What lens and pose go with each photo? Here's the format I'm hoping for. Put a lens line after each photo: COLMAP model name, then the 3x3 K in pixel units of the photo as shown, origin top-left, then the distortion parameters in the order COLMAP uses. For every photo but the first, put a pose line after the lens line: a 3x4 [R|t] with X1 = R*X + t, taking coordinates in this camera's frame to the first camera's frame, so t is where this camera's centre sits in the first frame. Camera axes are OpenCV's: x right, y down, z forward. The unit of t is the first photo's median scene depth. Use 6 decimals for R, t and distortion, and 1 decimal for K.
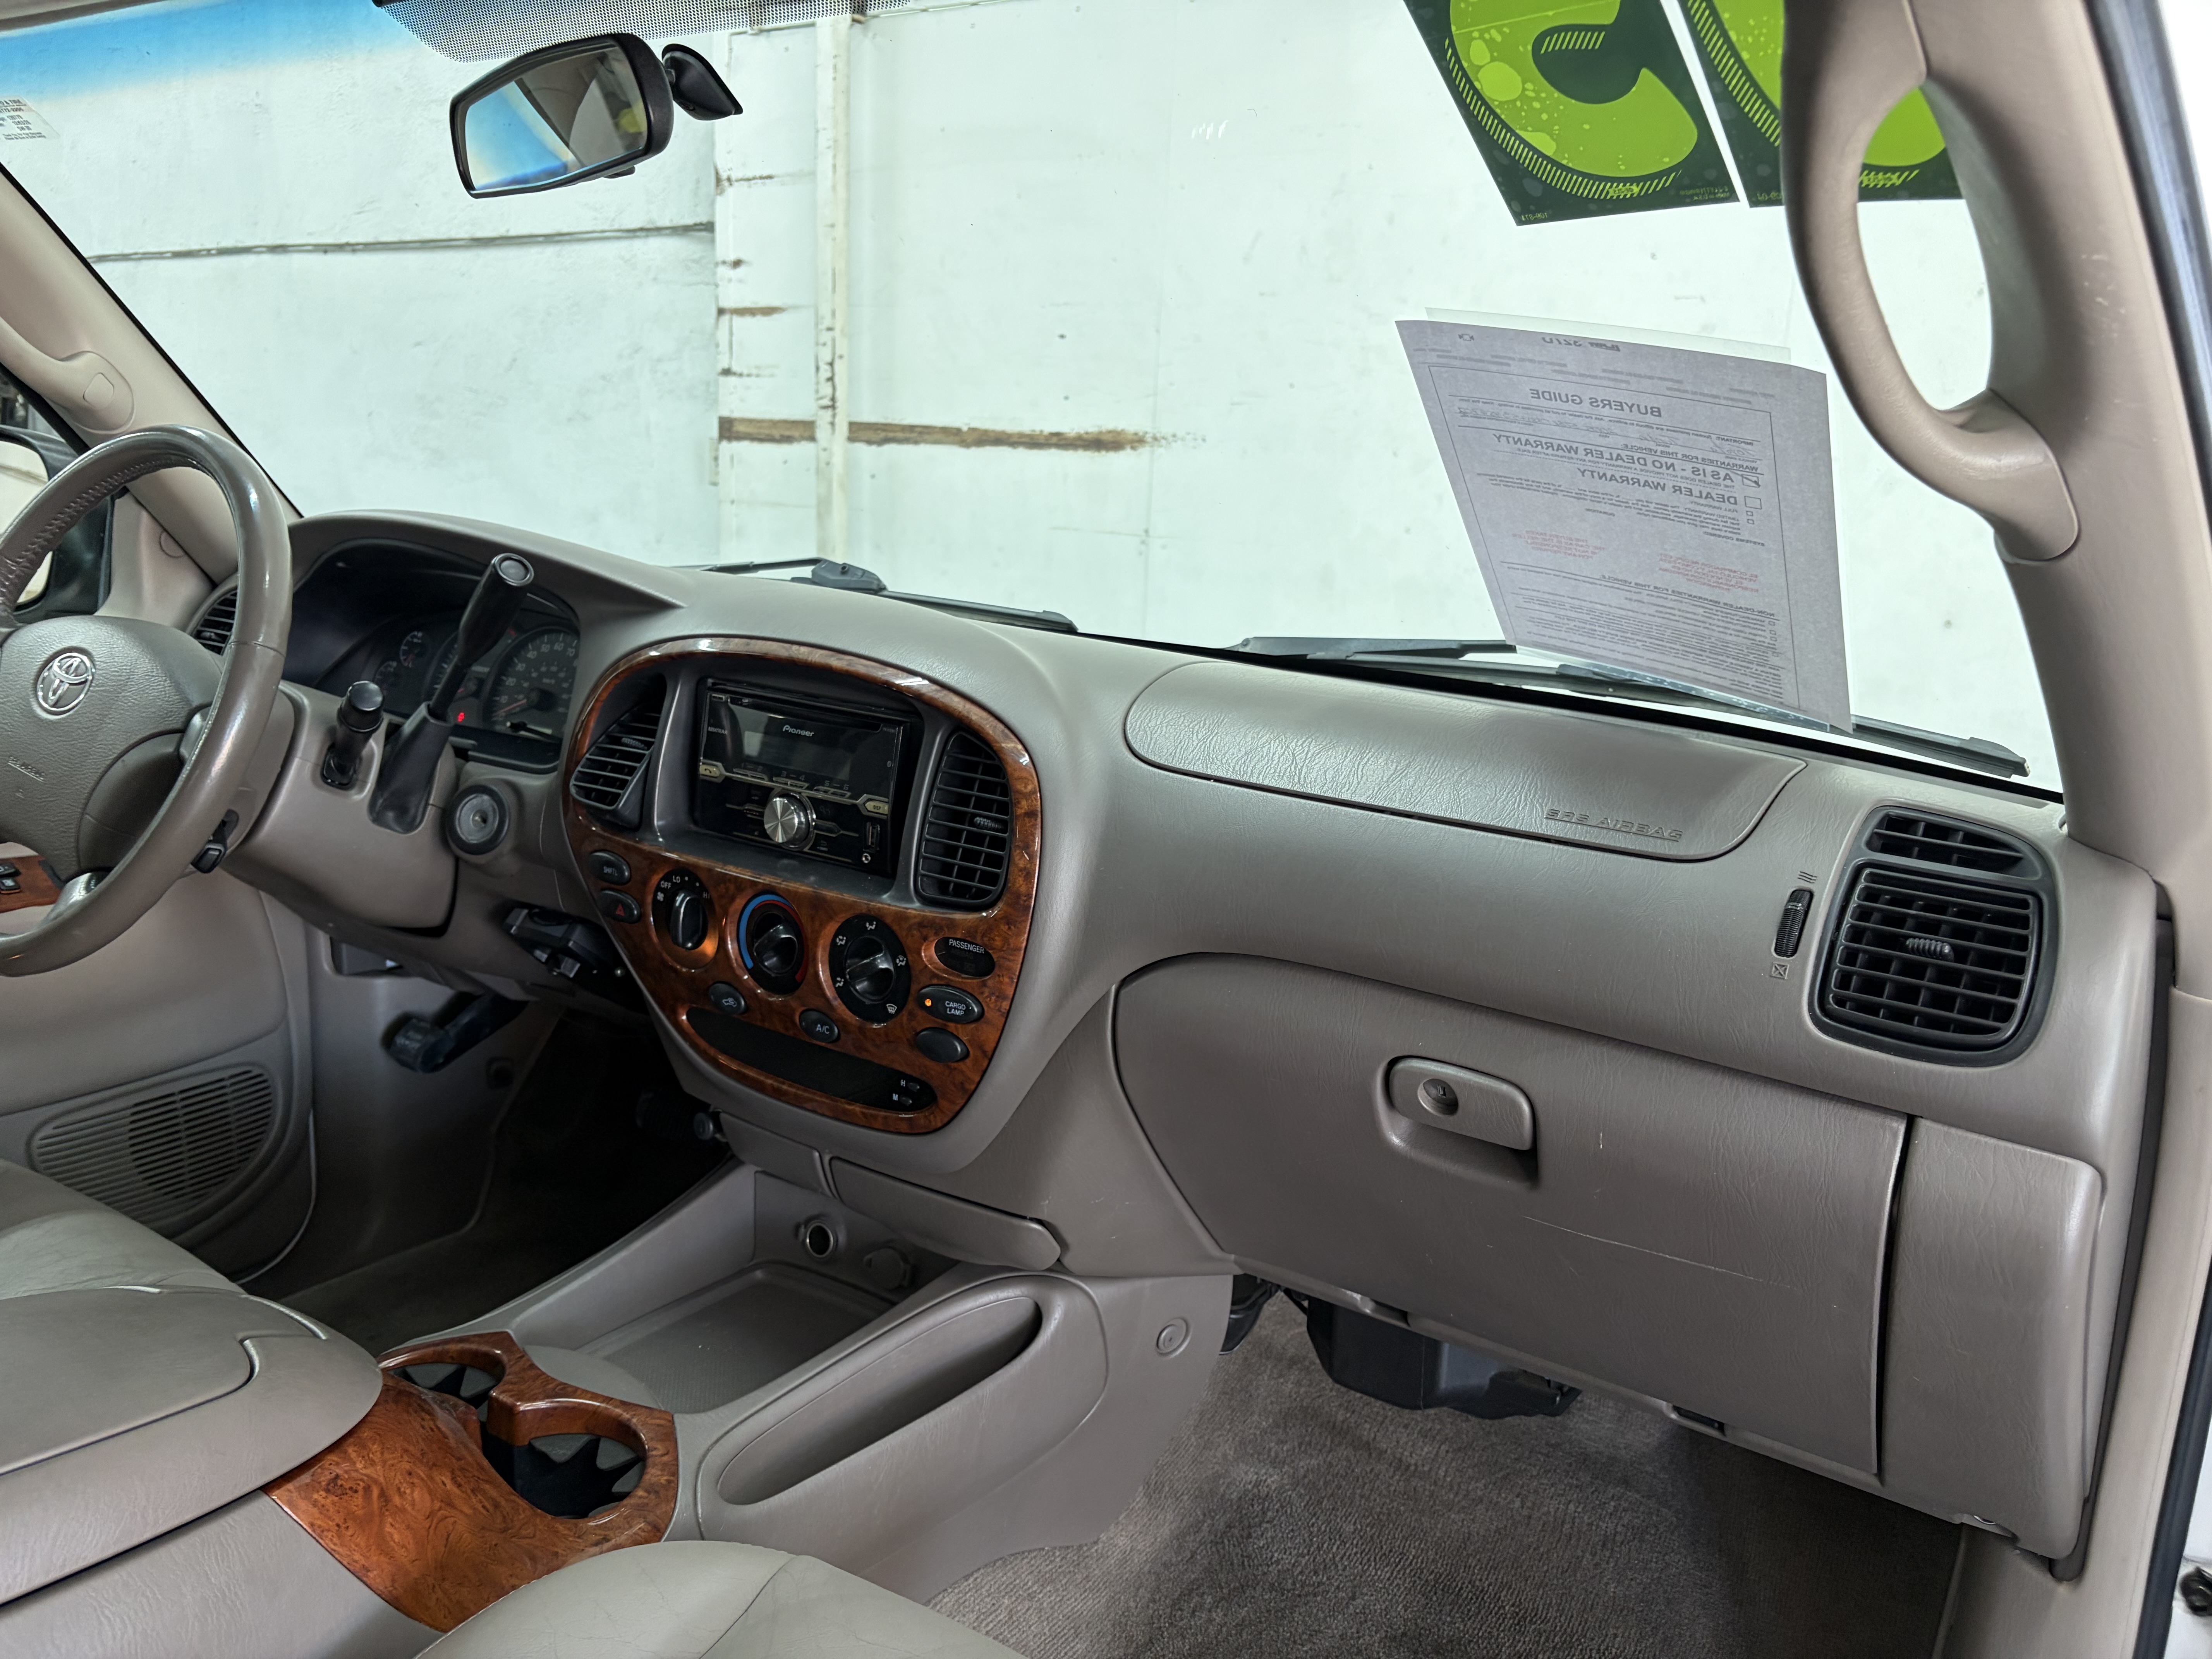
lens RADIAL K [[1679.5, 0, 1116.6], [0, 1679.5, 841.1], [0, 0, 1]] dist [0.033636, -0.034162]
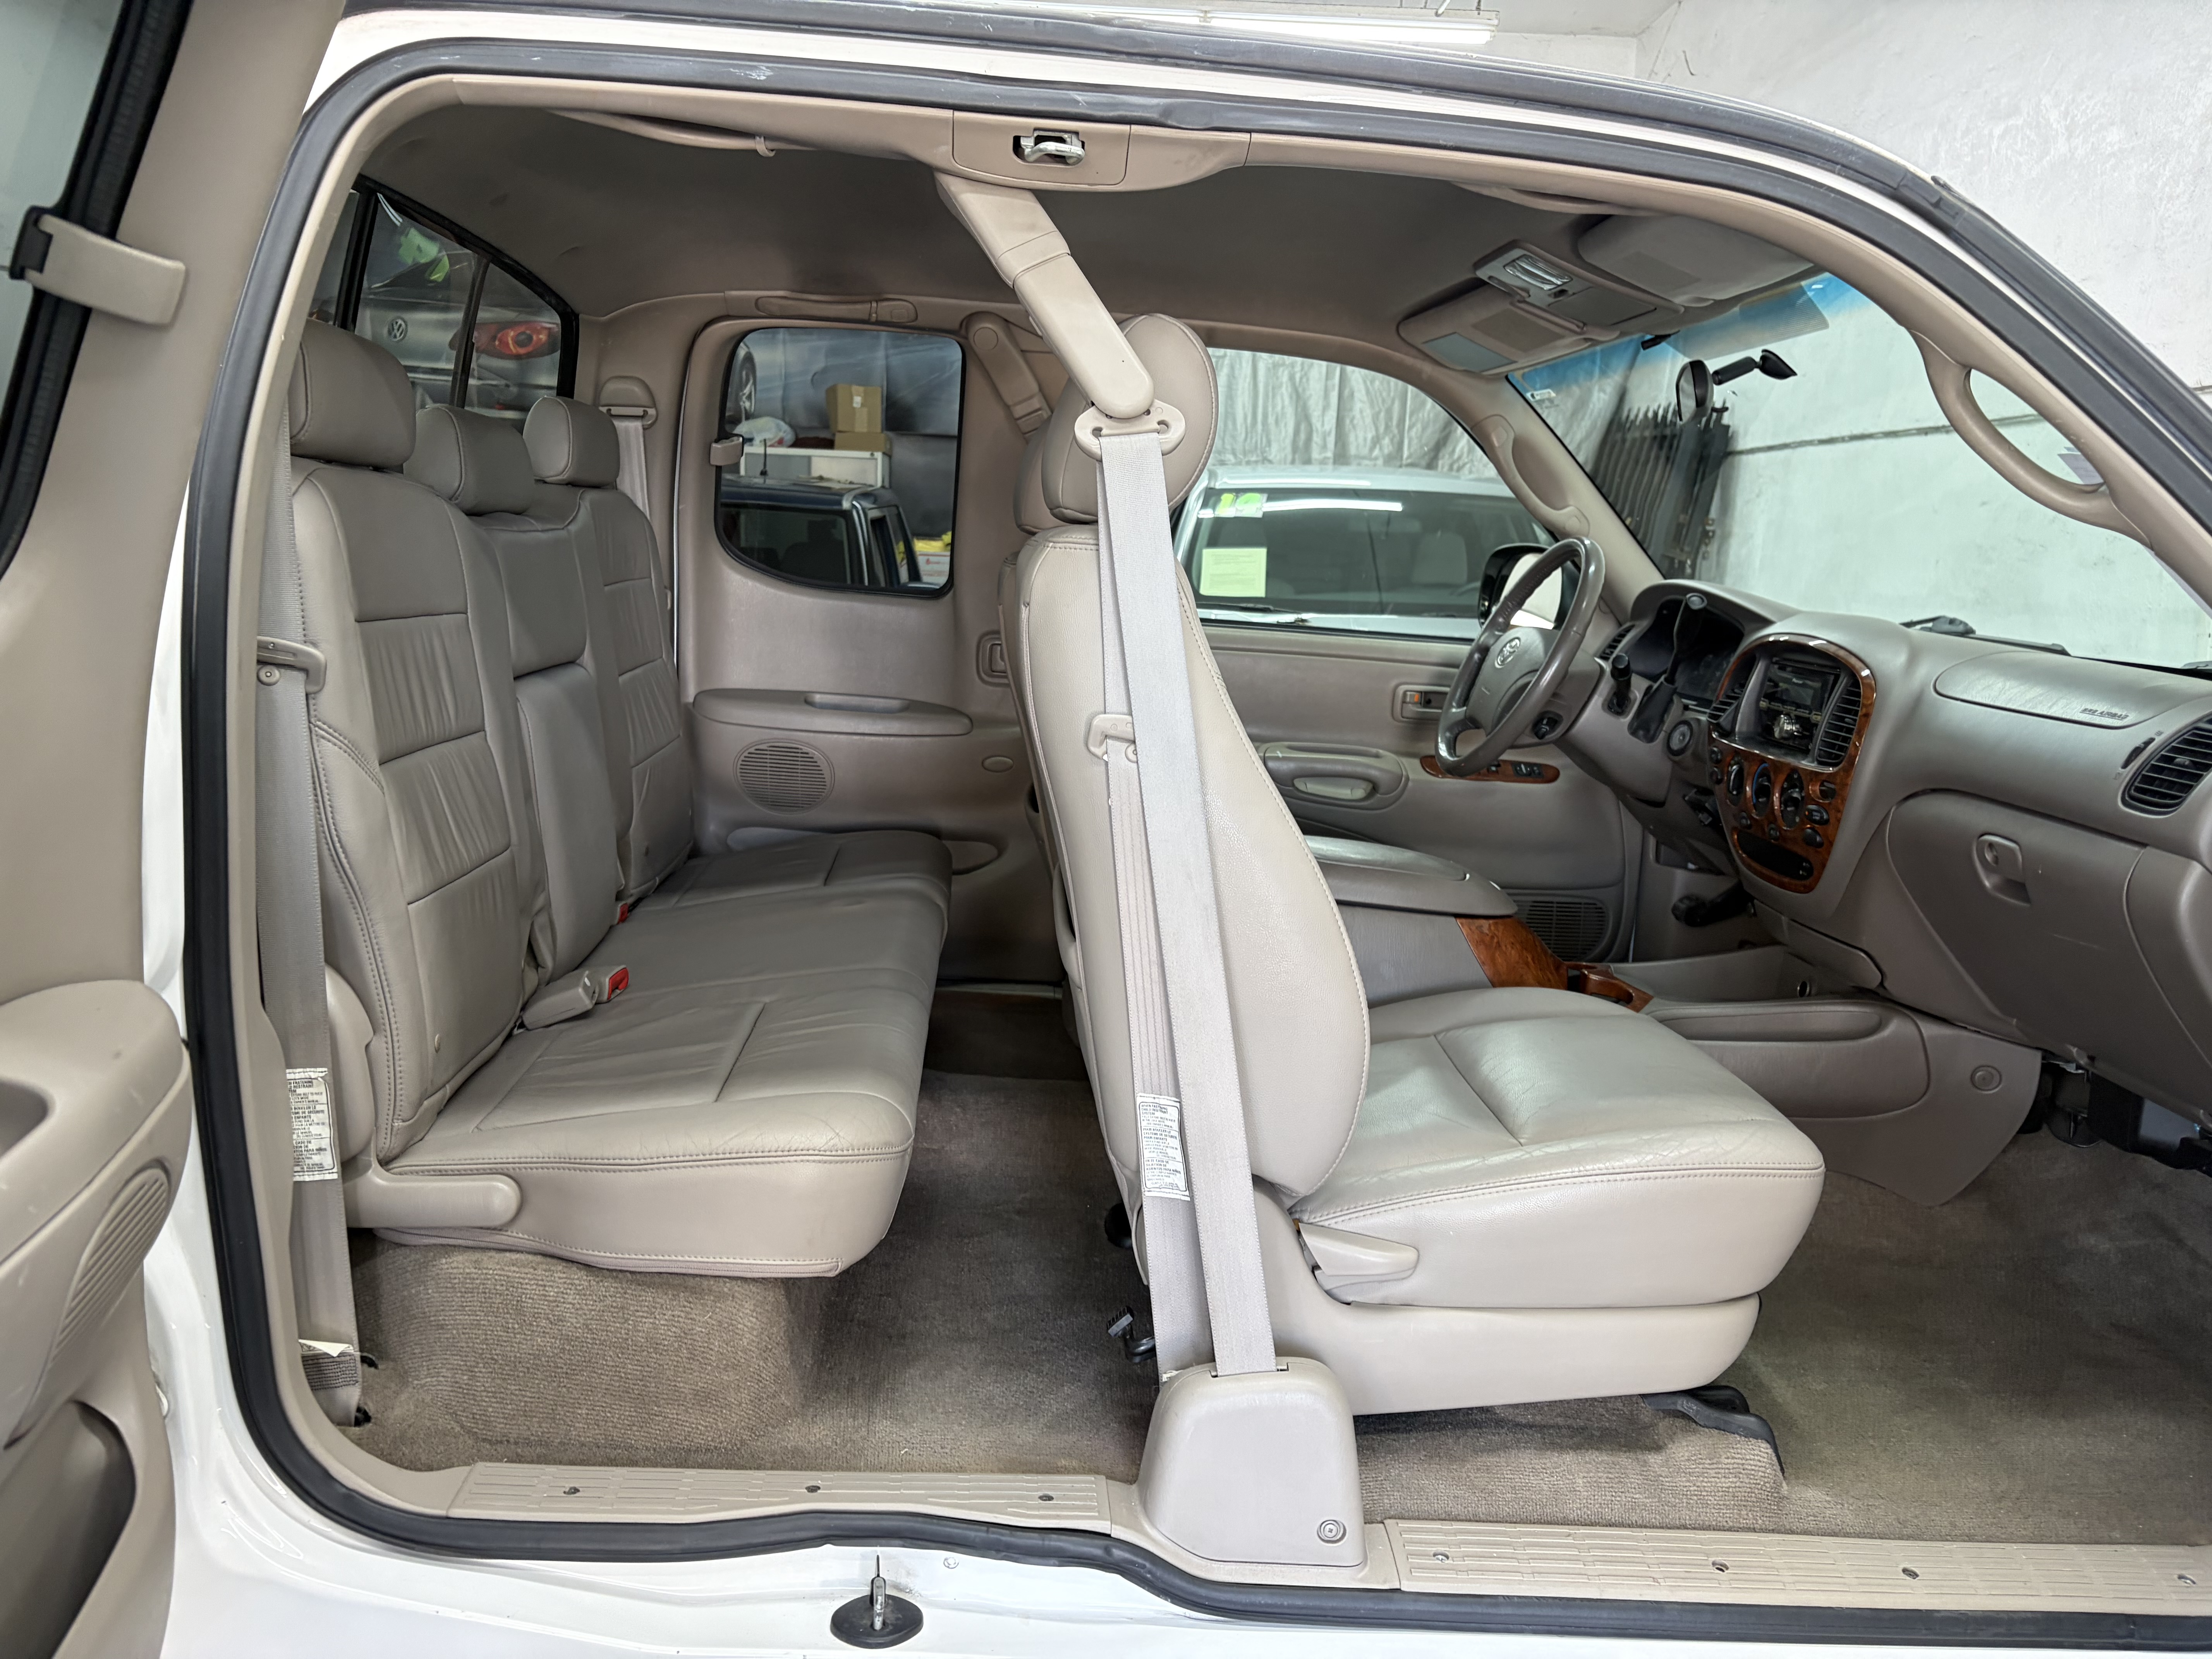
lens RADIAL K [[1679.5, 0, 1096.9], [0, 1679.5, 832.2], [0, 0, 1]] dist [0.033636, -0.034162]
pose [[0.589639, 0.109426, -0.800220, 0.829723], [-0.190734, 0.981621, -0.006310, 0.246982], [0.784822, 0.156350, 0.599674, -0.689740]]
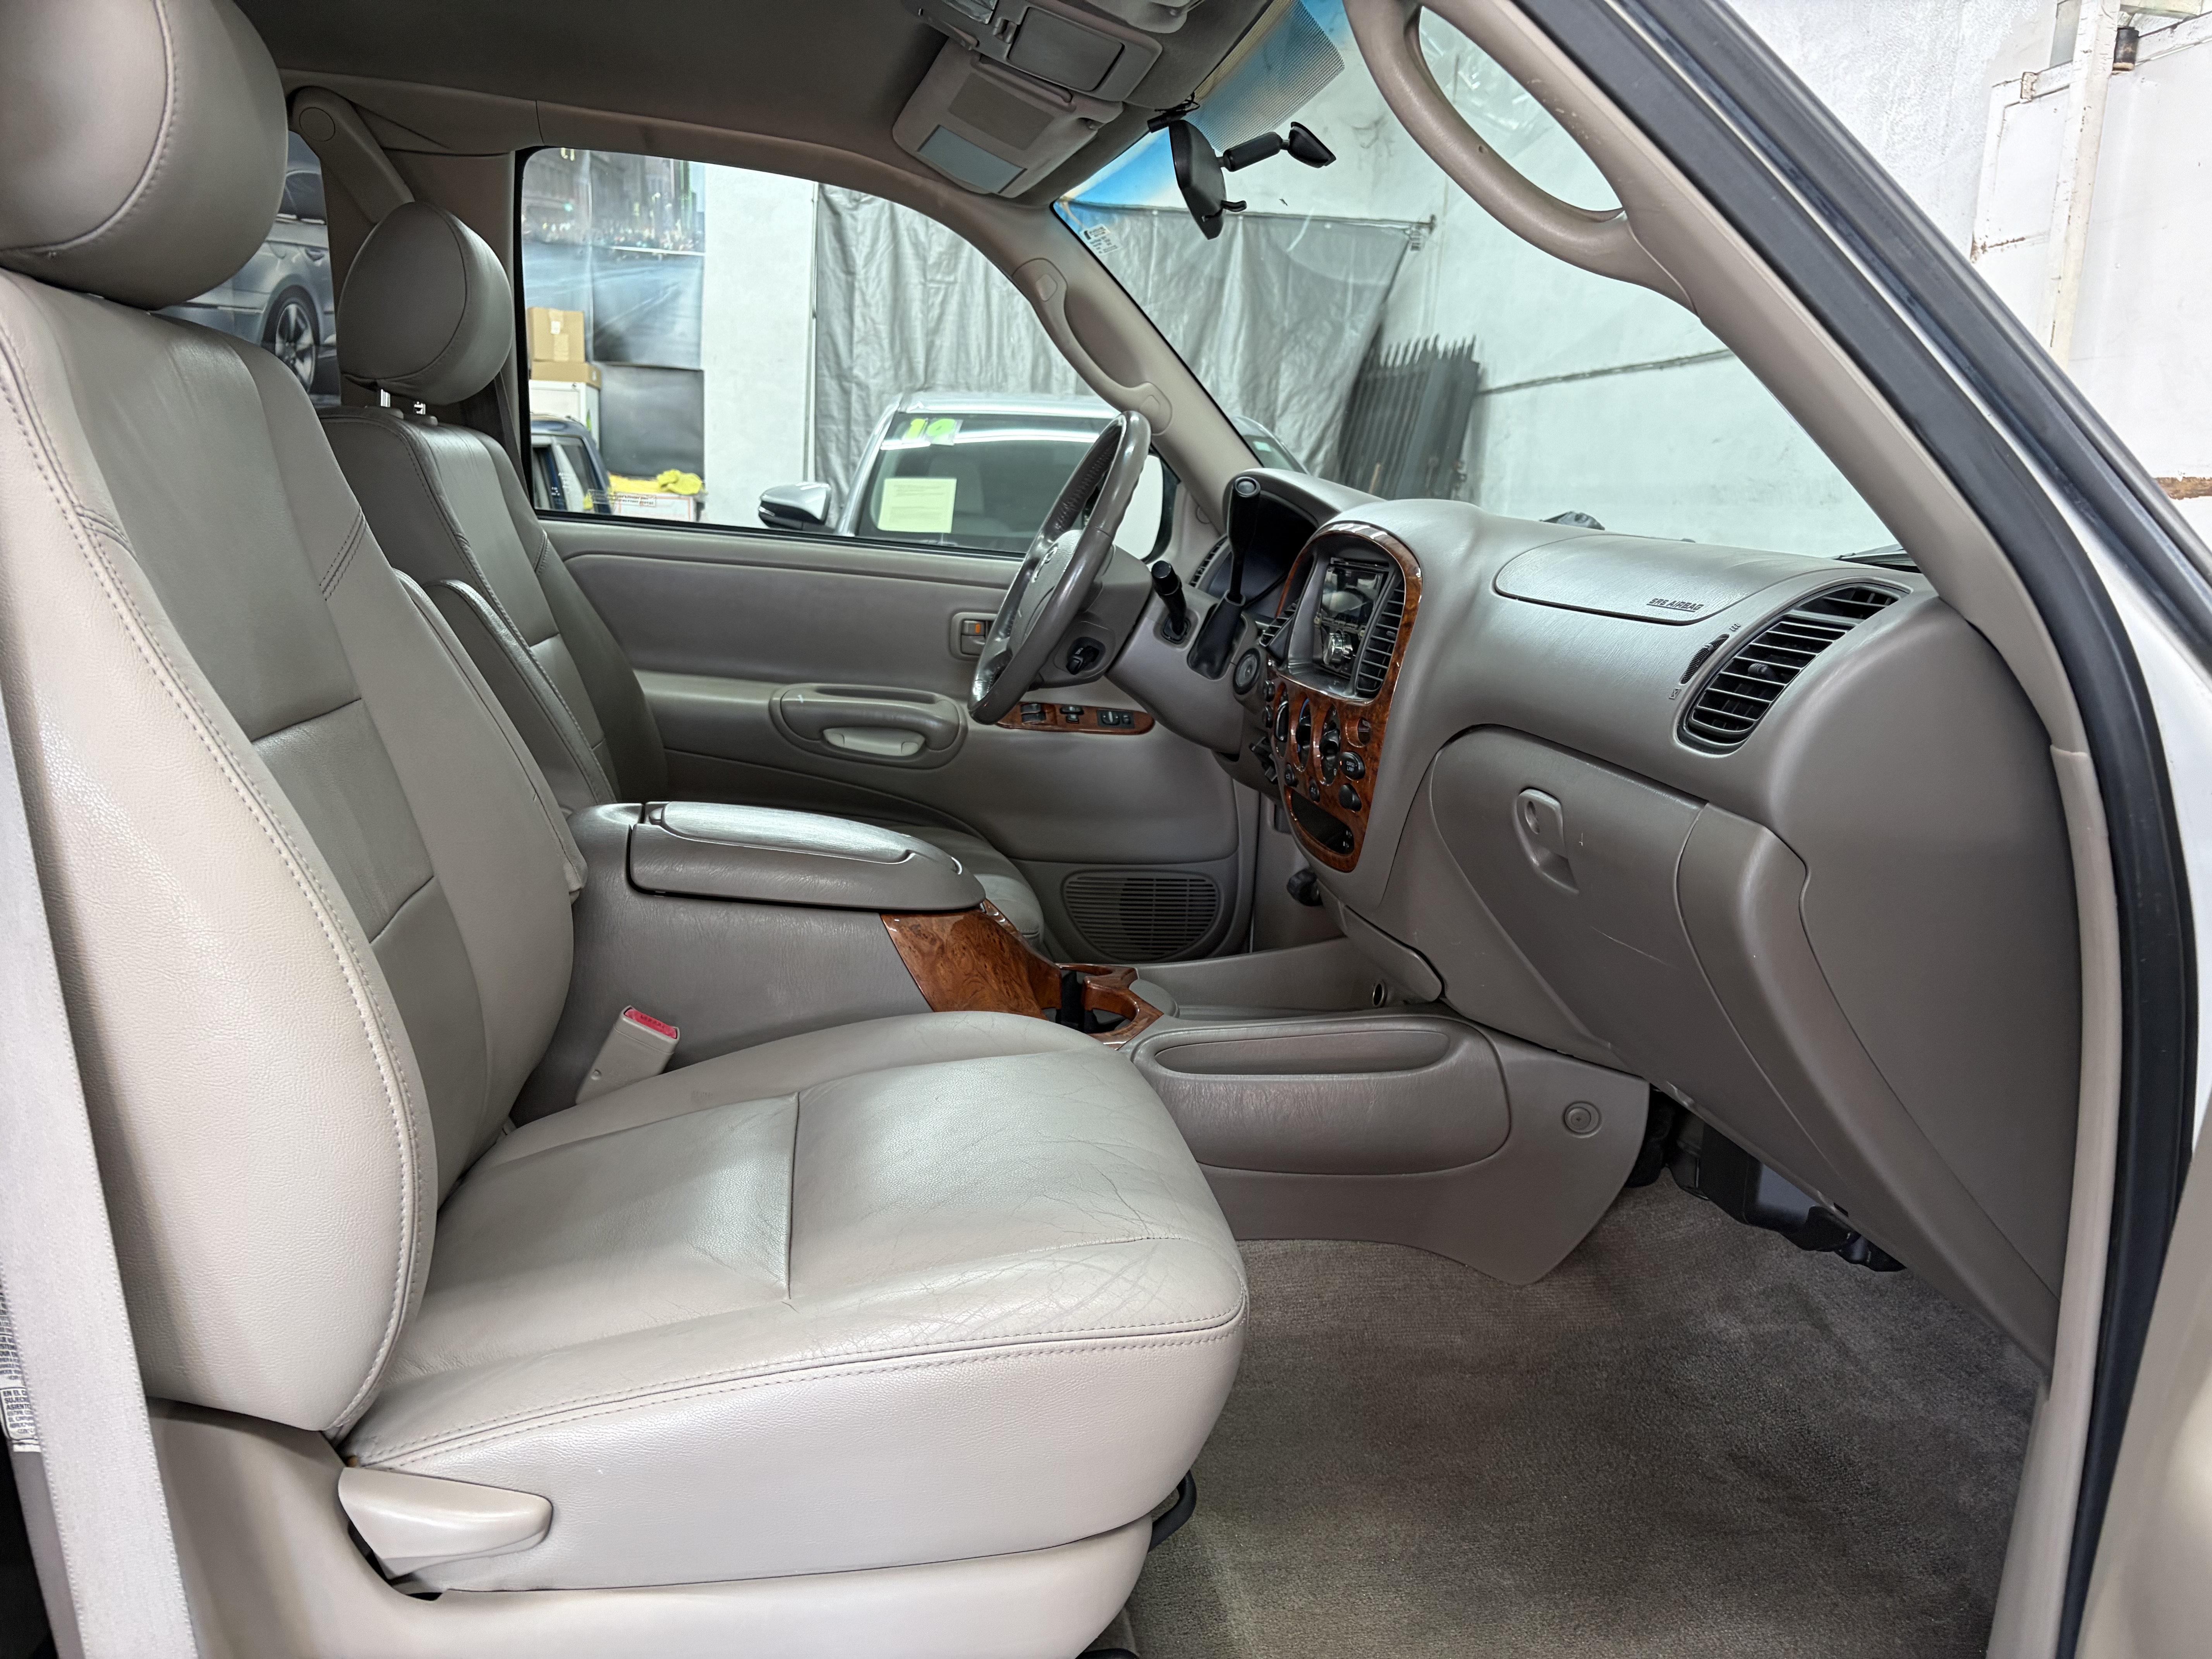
lens RADIAL K [[1679.5, 0, 1102.7], [0, 1679.5, 847.4], [0, 0, 1]] dist [0.033636, -0.034162]
pose [[0.673450, 0.122714, -0.728976, 0.676779], [-0.176249, 0.984341, 0.002878, 0.170162], [0.717914, 0.126543, 0.684533, -0.079891]]
